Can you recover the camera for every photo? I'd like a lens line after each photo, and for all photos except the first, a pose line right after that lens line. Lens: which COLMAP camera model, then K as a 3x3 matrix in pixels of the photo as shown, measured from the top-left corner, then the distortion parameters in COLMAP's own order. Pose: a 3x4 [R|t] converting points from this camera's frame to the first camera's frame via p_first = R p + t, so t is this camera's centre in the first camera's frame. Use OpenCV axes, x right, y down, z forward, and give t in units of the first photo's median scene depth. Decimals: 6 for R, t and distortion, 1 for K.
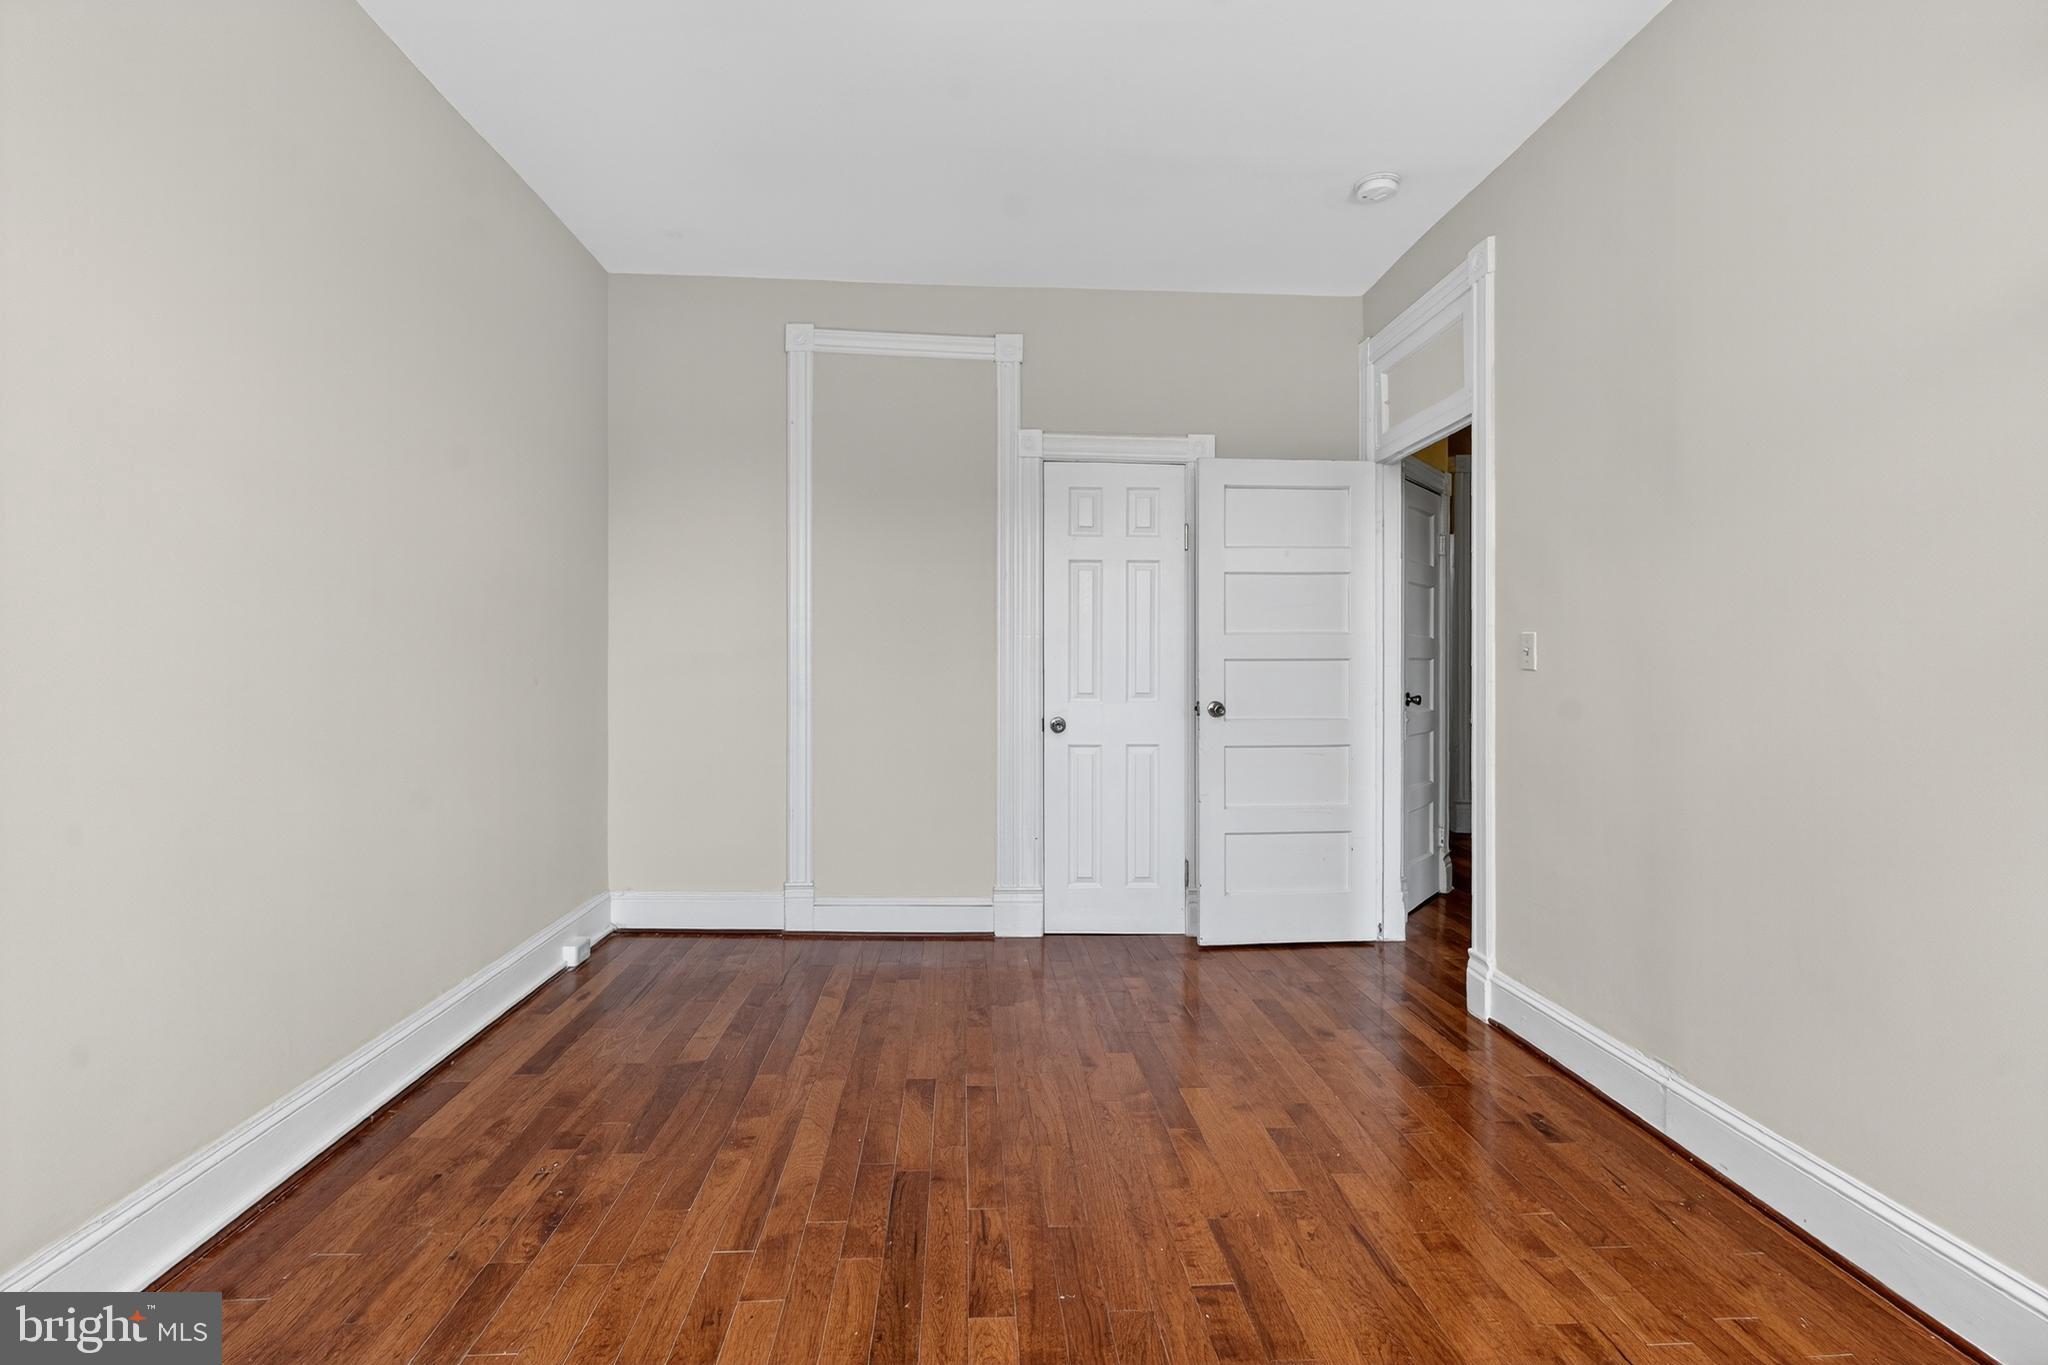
lens RADIAL K [[881.7, 0, 1024.1], [0, 881.7, 672.3], [0, 0, 1]] dist [-0.000537, -0.000106]
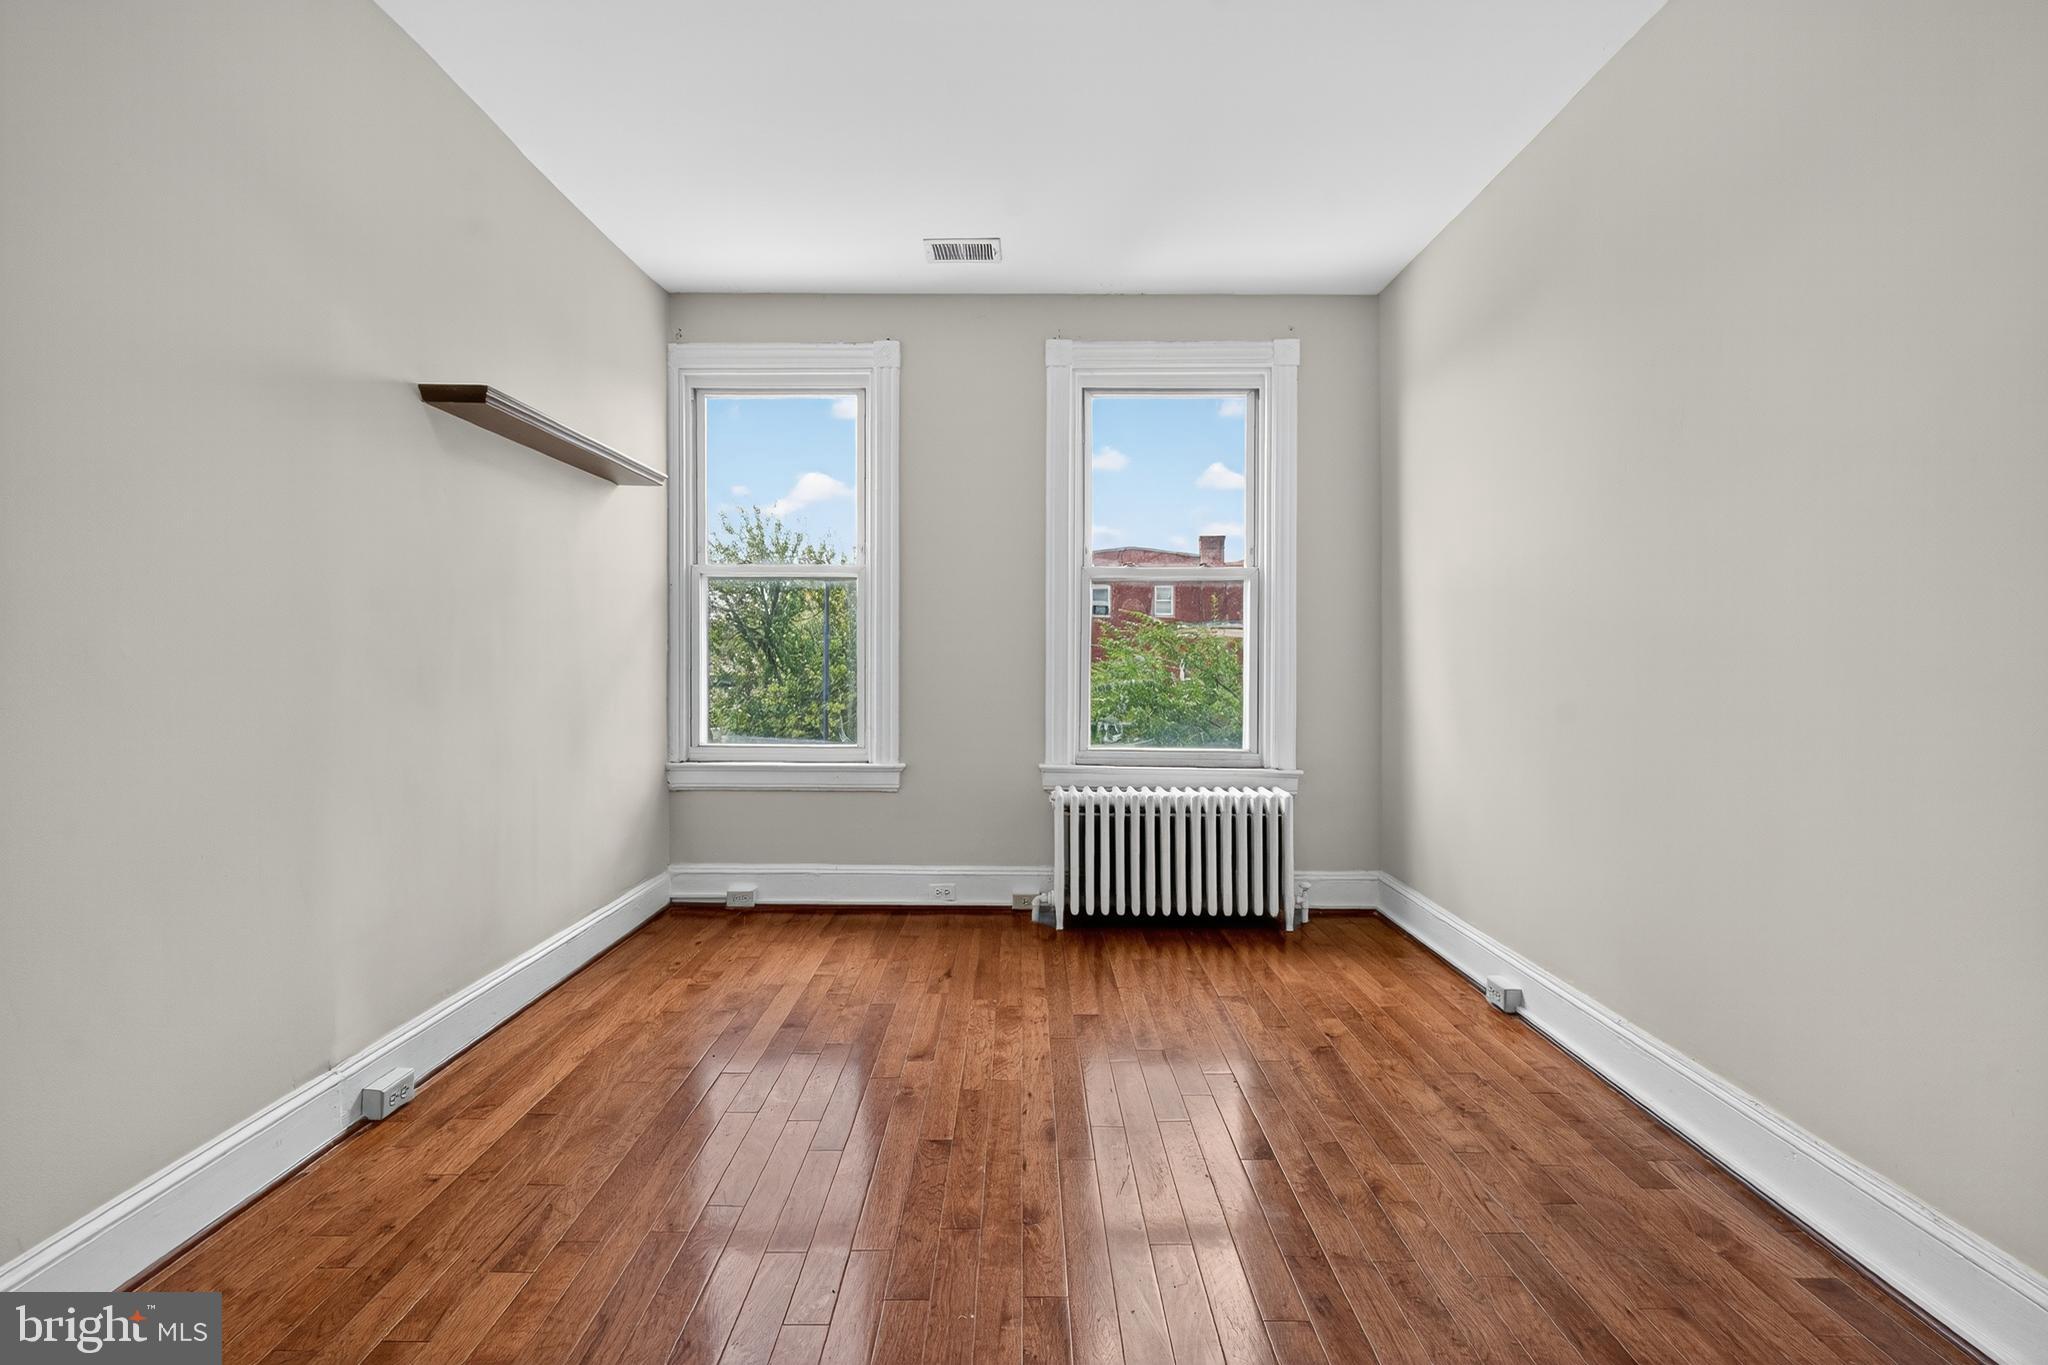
lens RADIAL K [[906.0, 0, 1015.6], [0, 906.0, 654.8], [0, 0, 1]] dist [-0.001201, -0.000417]
pose [[-0.997746, -0.012728, 0.065890, -0.044763], [-0.011732, 0.999811, 0.015478, -0.016995], [-0.066074, 0.014670, -0.997707, 1.507932]]
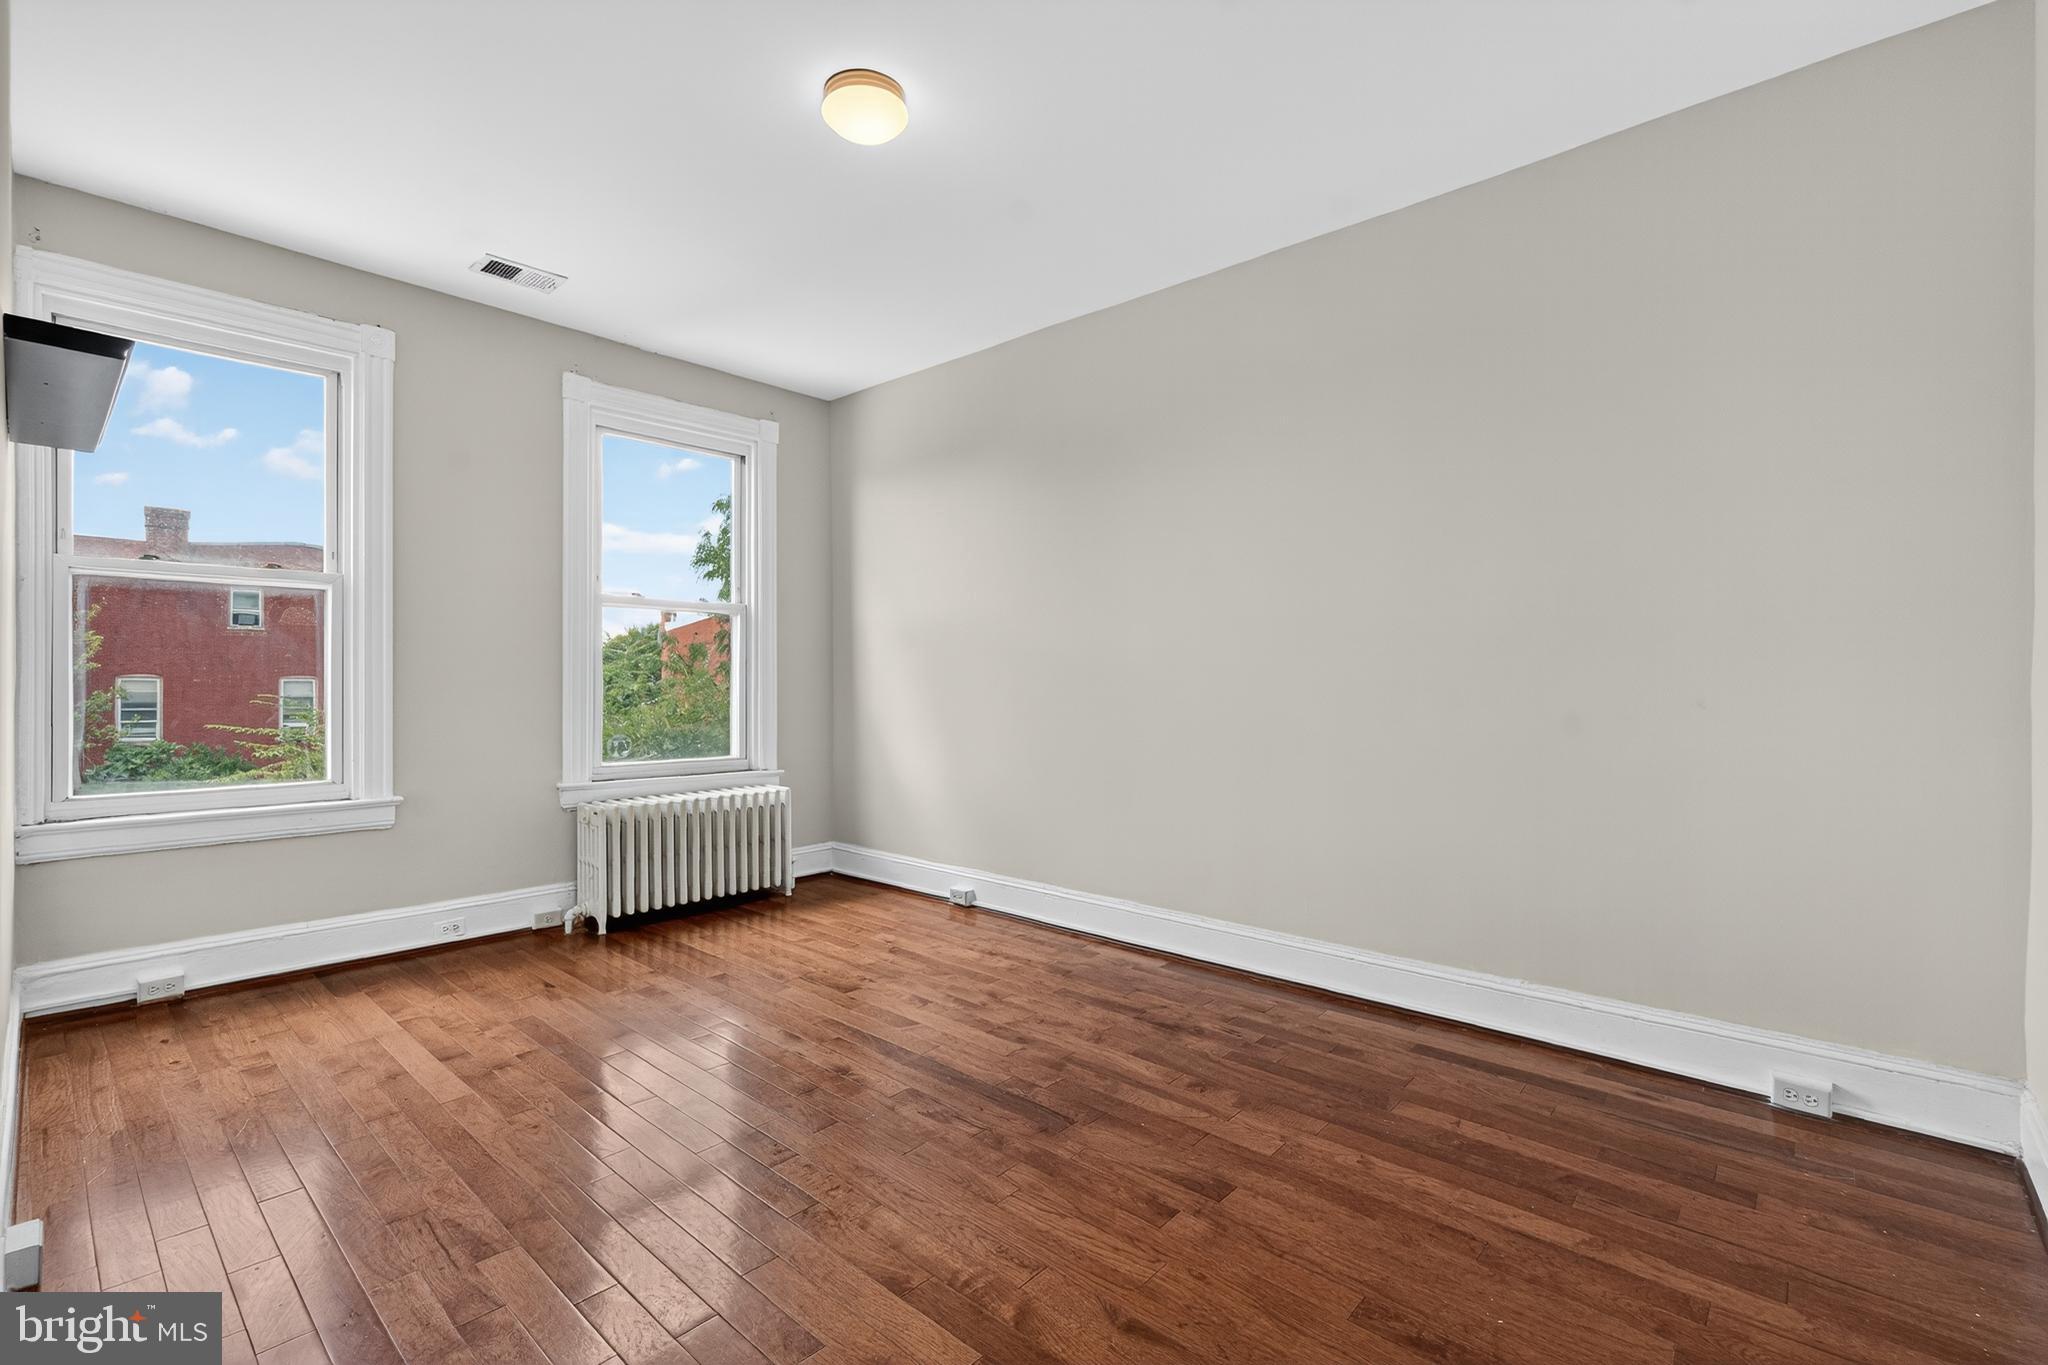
lens RADIAL K [[896.8, 0, 1024.0], [0, 896.8, 682.5], [0, 0, 1]] dist [-0.010504, 0.000024]
pose [[-0.708086, -0.008640, -0.706074, 0.695547], [-0.018763, 0.999802, 0.006583, -0.007937], [0.705877, 0.017909, -0.708108, 1.684126]]
